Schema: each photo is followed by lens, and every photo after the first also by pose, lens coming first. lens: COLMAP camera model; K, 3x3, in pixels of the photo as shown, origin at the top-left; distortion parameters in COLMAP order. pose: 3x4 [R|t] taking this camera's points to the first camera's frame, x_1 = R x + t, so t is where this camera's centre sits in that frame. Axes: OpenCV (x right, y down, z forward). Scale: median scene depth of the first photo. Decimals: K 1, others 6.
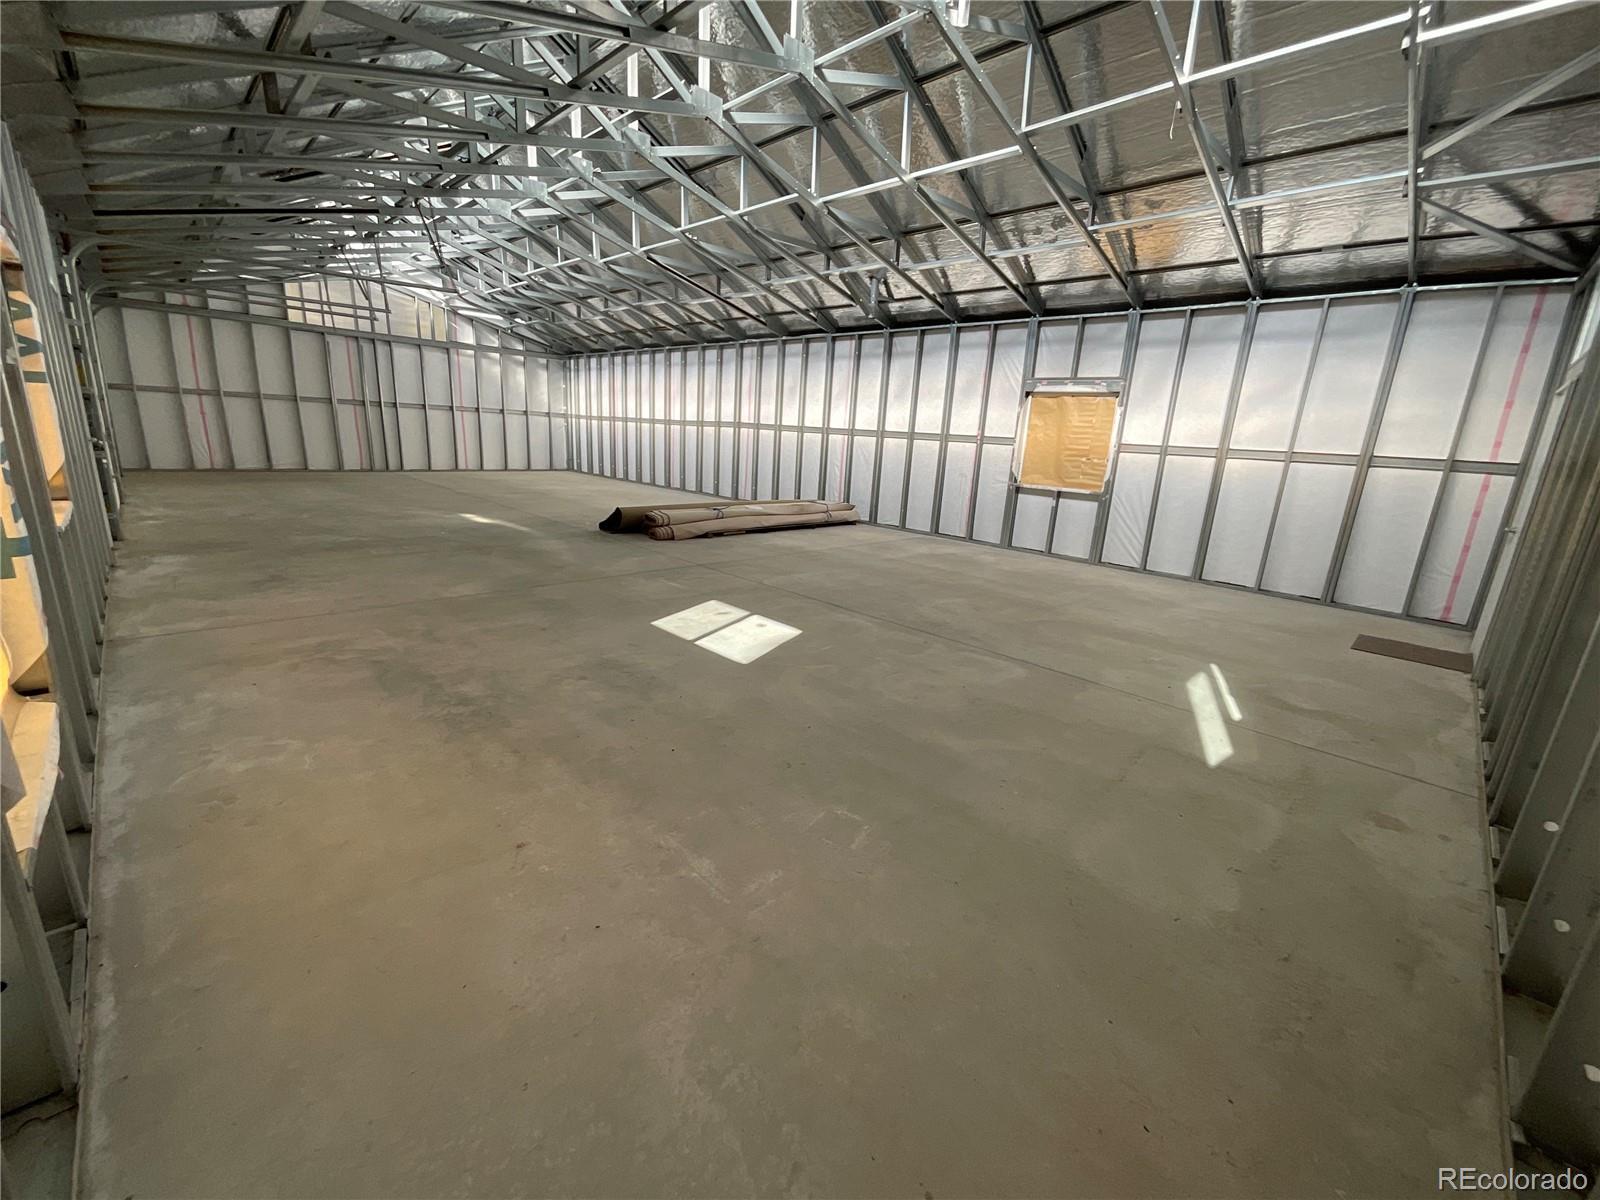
lens RADIAL K [[652.7, 0, 785.9], [0, 652.7, 597.6], [0, 0, 1]] dist [0.006172, -0.002455]
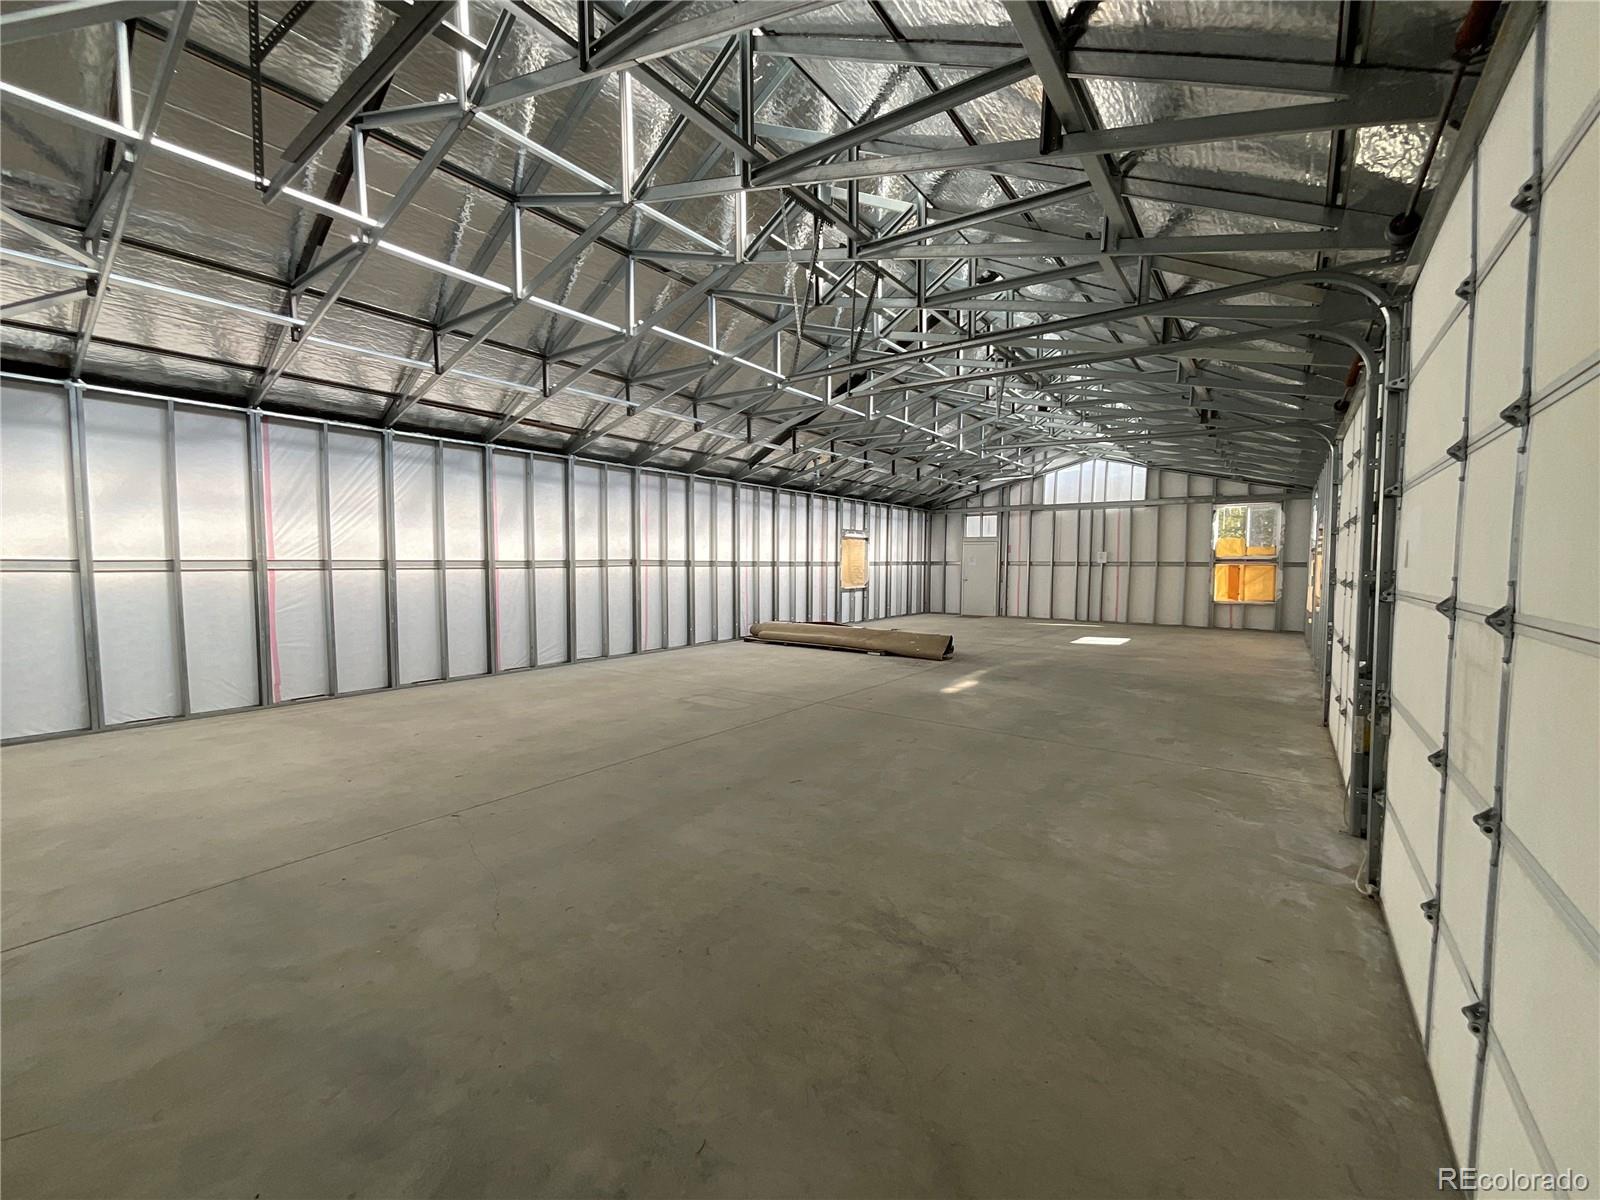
lens RADIAL K [[688.9, 0, 808.1], [0, 688.9, 606.4], [0, 0, 1]] dist [-0.009789, -0.000054]
pose [[-0.176801, -0.112543, 0.977791, -1.956558], [0.234529, 0.960009, 0.152903, -0.601502], [-0.955896, 0.256354, -0.143336, 1.913402]]
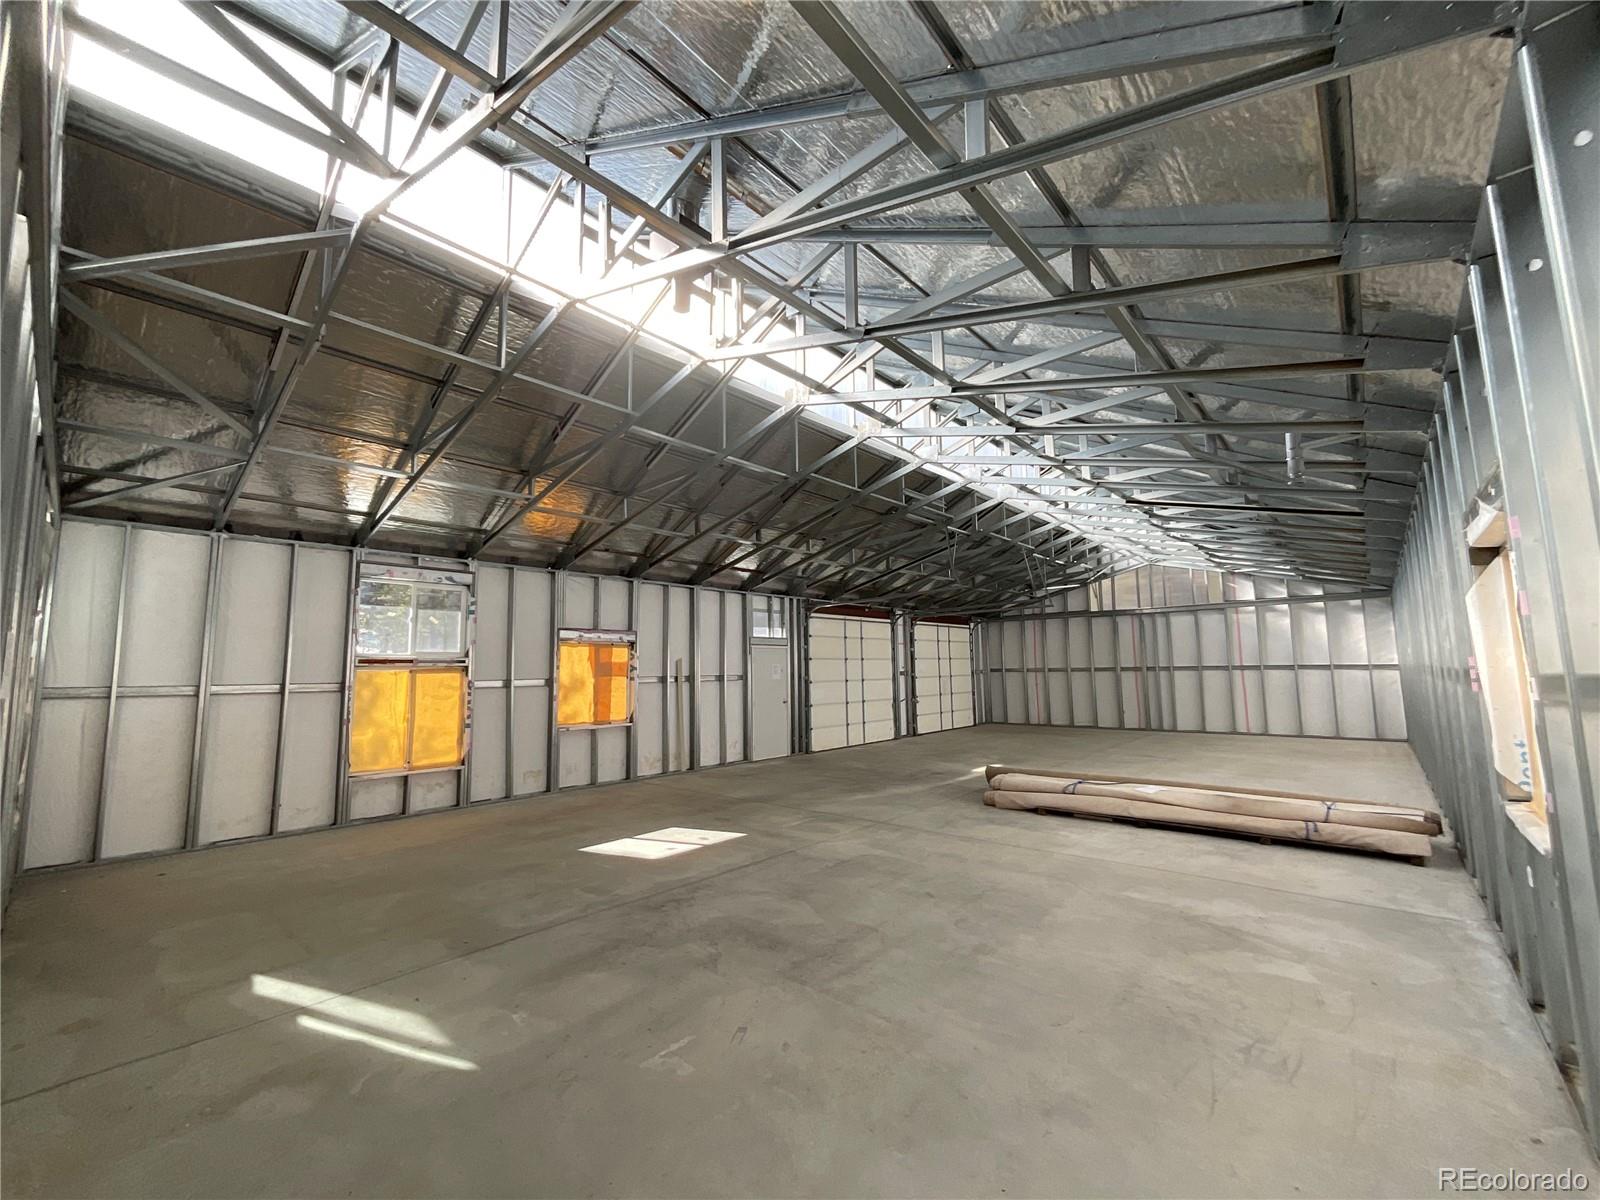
lens RADIAL K [[652.7, 0, 801.4], [0, 652.7, 597.7], [0, 0, 1]] dist [0.006172, -0.002455]
pose [[0.062520, -0.166973, -0.983977, 0.972149], [-0.231606, 0.956565, -0.177037, -0.189913], [0.970799, 0.238964, 0.021132, 0.877243]]
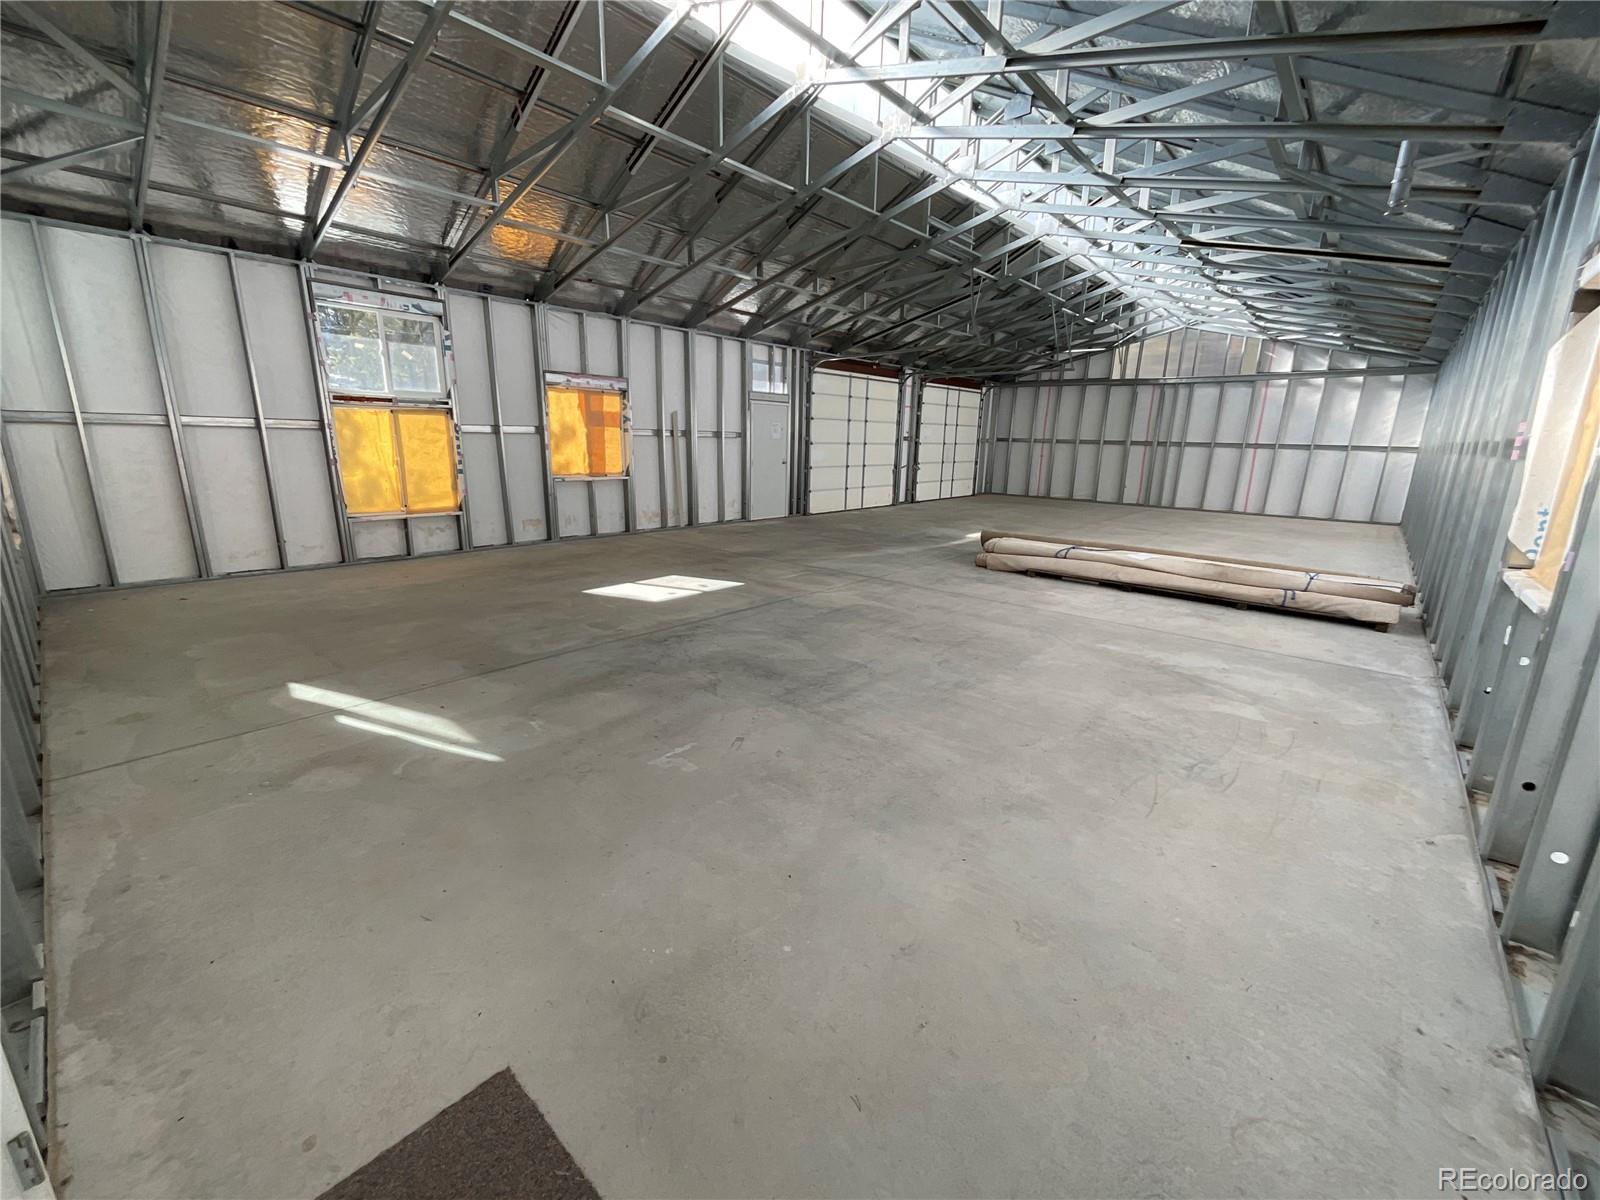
lens RADIAL K [[652.7, 0, 801.8], [0, 652.7, 599.1], [0, 0, 1]] dist [0.006172, -0.002455]
pose [[0.066073, 0.184890, -0.980536, 0.945449], [-0.267498, 0.949995, 0.161106, -0.168145], [0.961290, 0.251647, 0.112226, 0.881215]]
